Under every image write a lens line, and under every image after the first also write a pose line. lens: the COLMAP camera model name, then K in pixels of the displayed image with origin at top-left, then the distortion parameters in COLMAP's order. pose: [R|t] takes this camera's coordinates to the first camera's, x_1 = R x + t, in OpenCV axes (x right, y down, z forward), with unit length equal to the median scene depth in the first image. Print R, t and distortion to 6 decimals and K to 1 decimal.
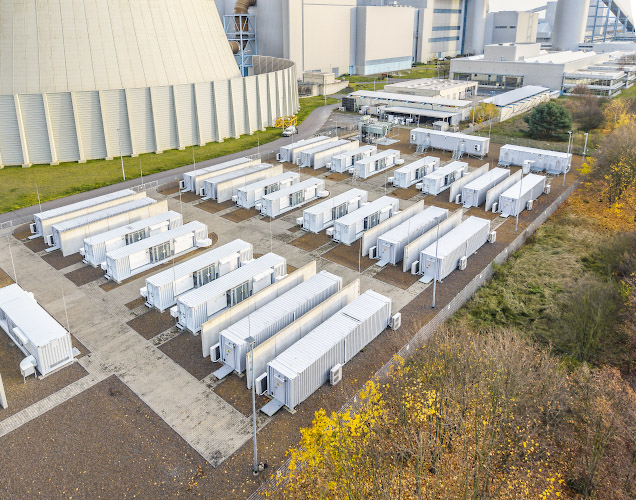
lens RADIAL K [[462.0, 0, 304.6], [0, 462.0, 164.4], [0, 0, 1]] dist [0.023949, -0.007199]
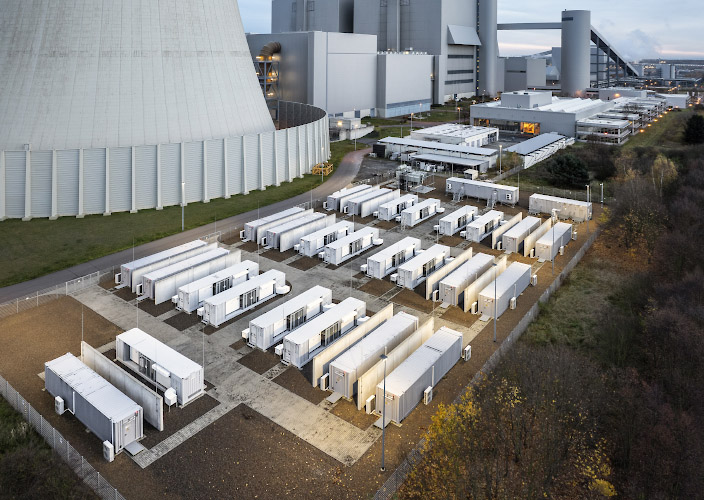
lens RADIAL K [[491.5, 0, 358.5], [0, 491.5, 105.9], [0, 0, 1]] dist [-0.001467, -0.010344]
pose [[0.996235, 0.013627, 0.085618, -0.151402], [0.003997, 0.979299, -0.202382, -0.023079], [-0.086603, 0.201962, 0.975557, -0.258191]]
